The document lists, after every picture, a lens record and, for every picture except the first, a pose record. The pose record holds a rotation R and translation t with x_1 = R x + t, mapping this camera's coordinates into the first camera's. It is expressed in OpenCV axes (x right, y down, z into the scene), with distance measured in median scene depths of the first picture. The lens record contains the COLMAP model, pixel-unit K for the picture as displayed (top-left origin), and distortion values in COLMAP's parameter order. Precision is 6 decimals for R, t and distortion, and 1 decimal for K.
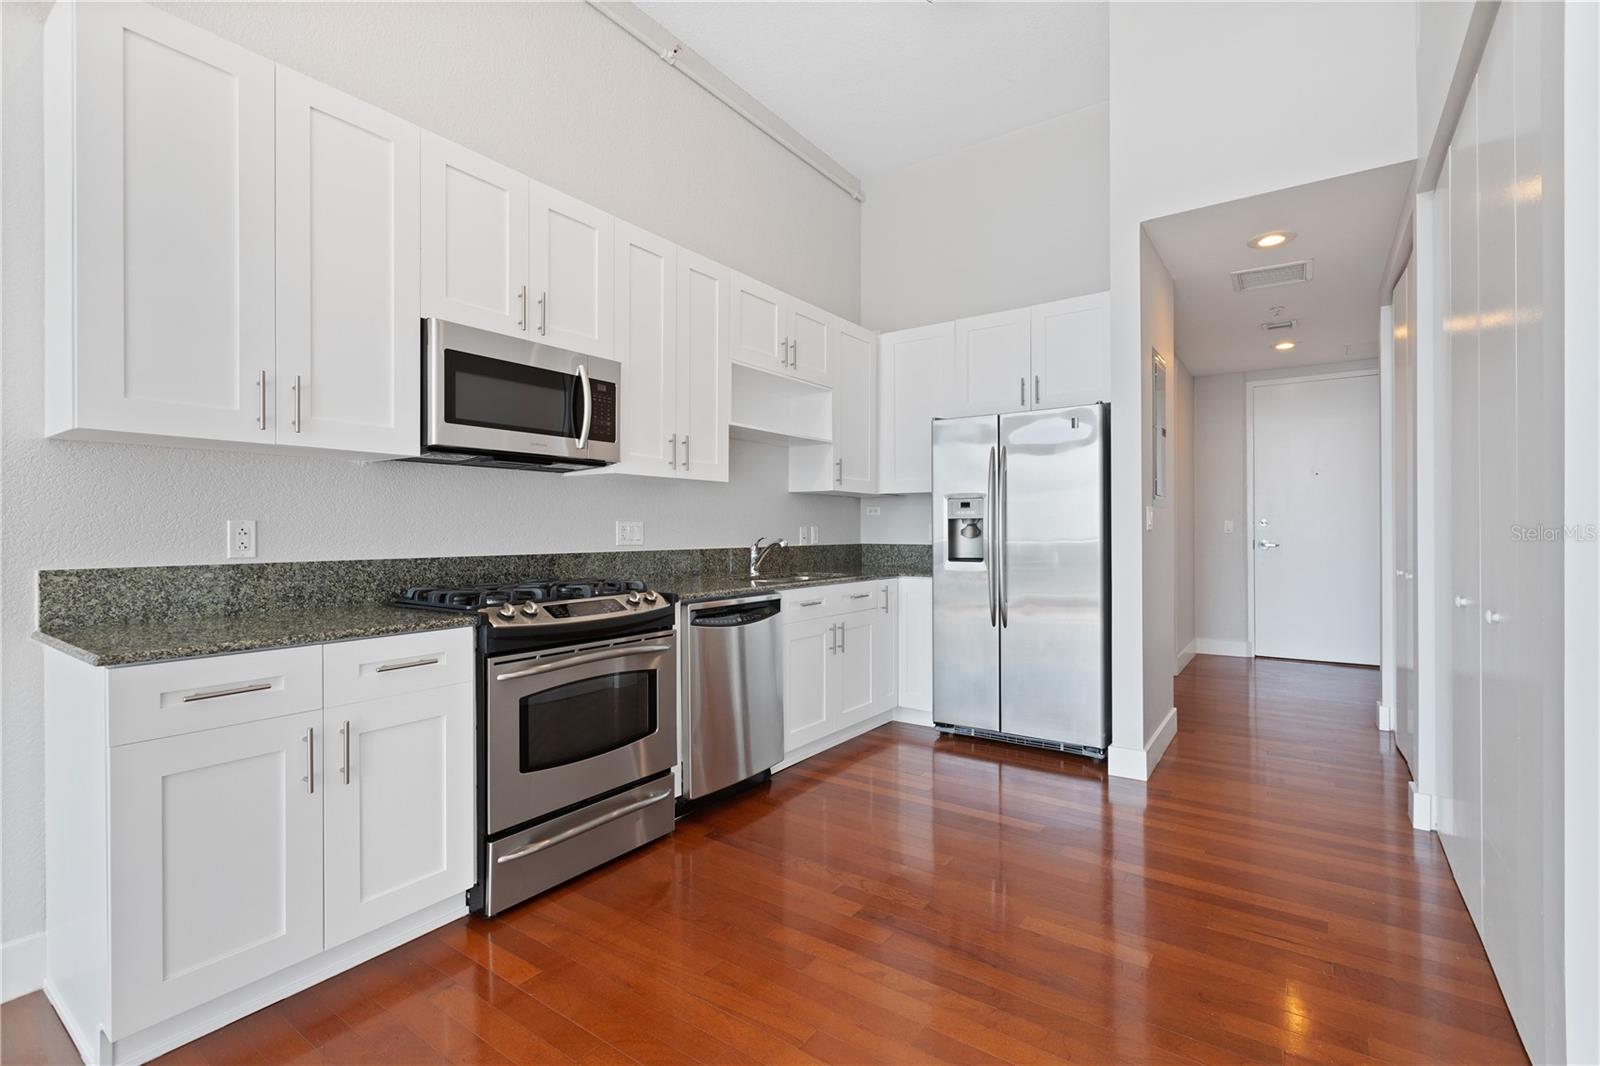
lens RADIAL K [[716.8, 0, 810.7], [0, 716.8, 525.9], [0, 0, 1]] dist [0.002872, 0.000984]
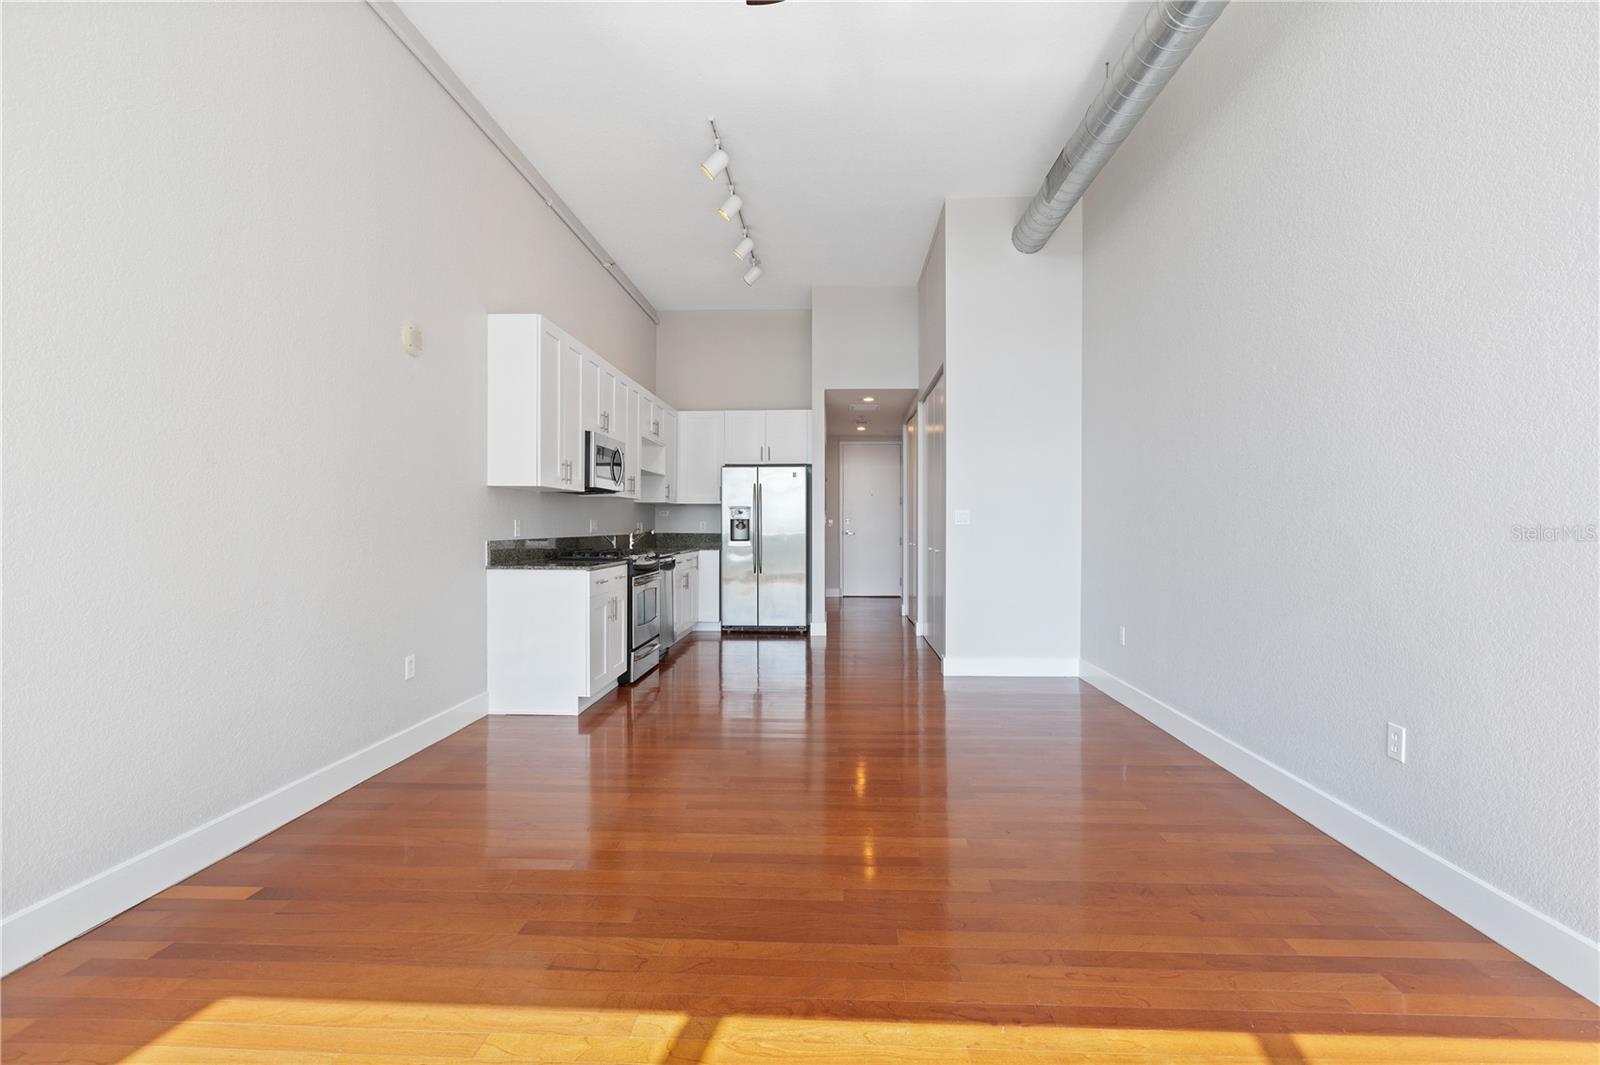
lens RADIAL K [[716.8, 0, 810.7], [0, 716.8, 525.7], [0, 0, 1]] dist [0.002872, 0.000984]
pose [[0.840930, 0.001973, 0.541140, -0.750719], [-0.006166, 0.999963, 0.005936, -0.005468], [-0.541108, -0.008328, 0.840912, -0.825327]]
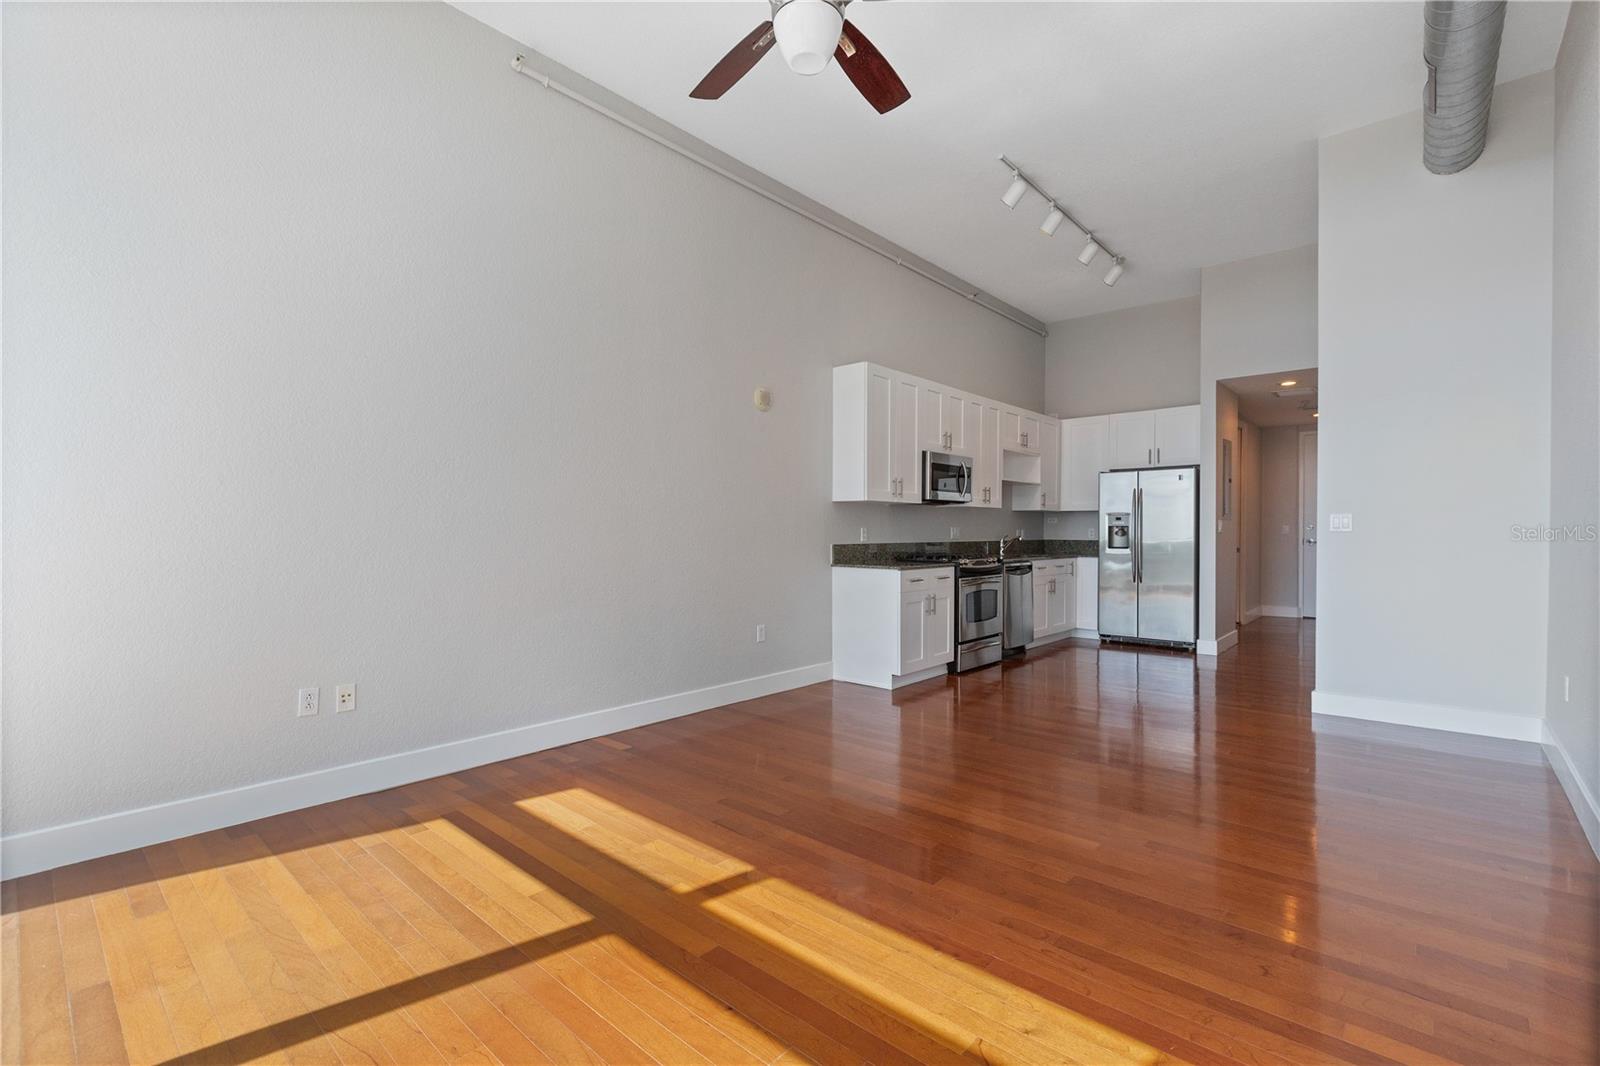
lens RADIAL K [[716.8, 0, 808.3], [0, 716.8, 536.5], [0, 0, 1]] dist [0.002872, 0.000984]
pose [[0.994175, 0.003955, -0.107709, -0.433903], [-0.002307, 0.999878, 0.015422, -0.010280], [0.107756, -0.015084, 0.994063, -1.066926]]
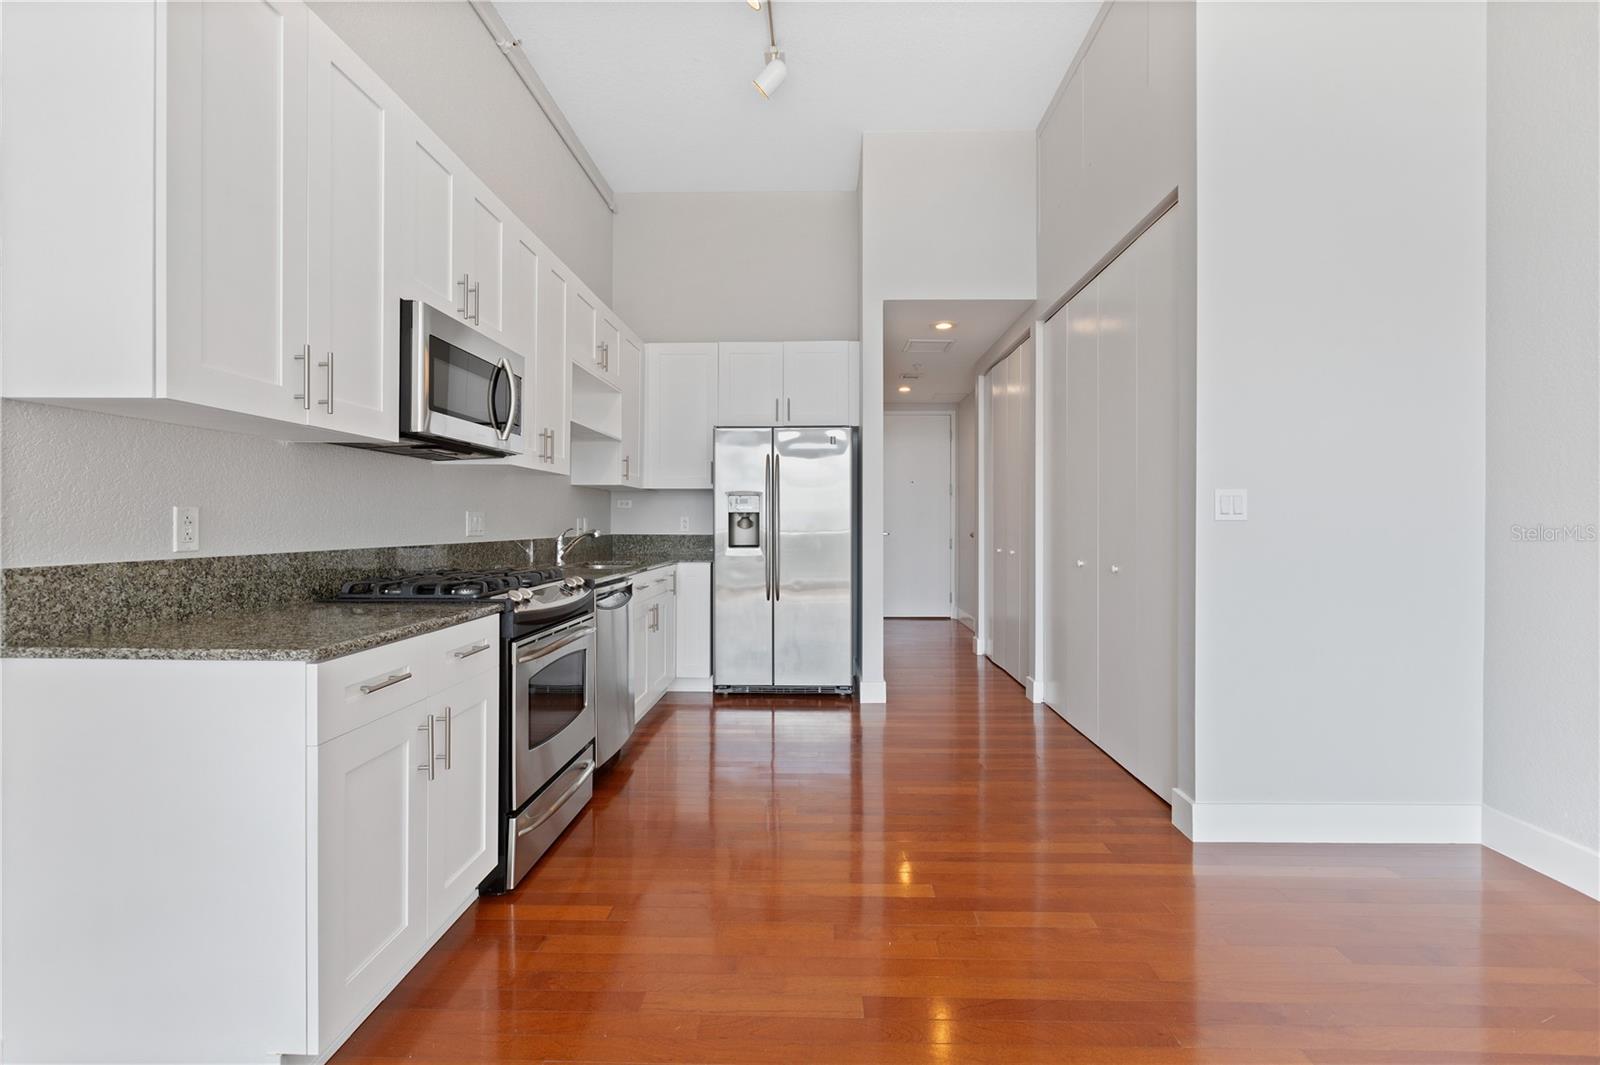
lens RADIAL K [[716.8, 0, 808.8], [0, 716.8, 520.8], [0, 0, 1]] dist [0.002872, 0.000984]
pose [[0.831341, 0.005291, 0.555738, -0.399956], [-0.007500, 0.999970, 0.001699, 0.001152], [-0.555712, -0.005581, 0.831356, -0.064937]]
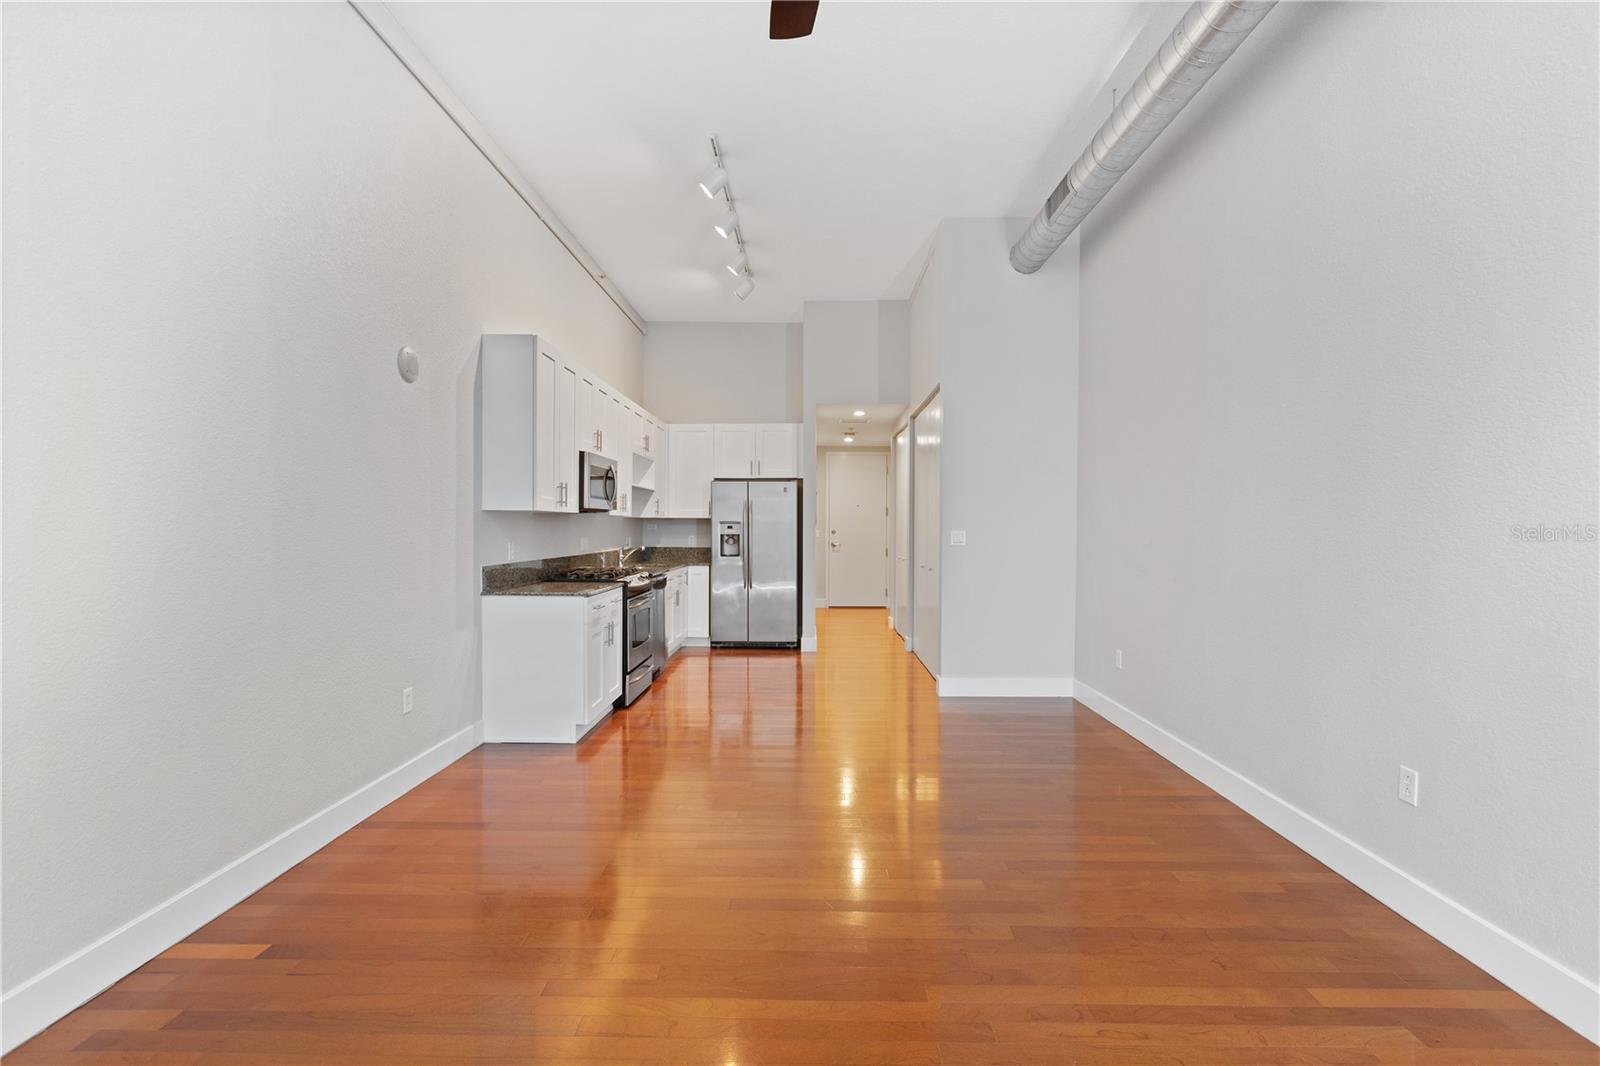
lens RADIAL K [[716.8, 0, 807.5], [0, 716.8, 537.1], [0, 0, 1]] dist [0.002872, 0.000984]
pose [[0.825395, -0.003336, 0.564546, -0.780798], [-0.009213, 0.999770, 0.019378, -0.046394], [-0.564481, -0.021196, 0.825174, -0.793973]]
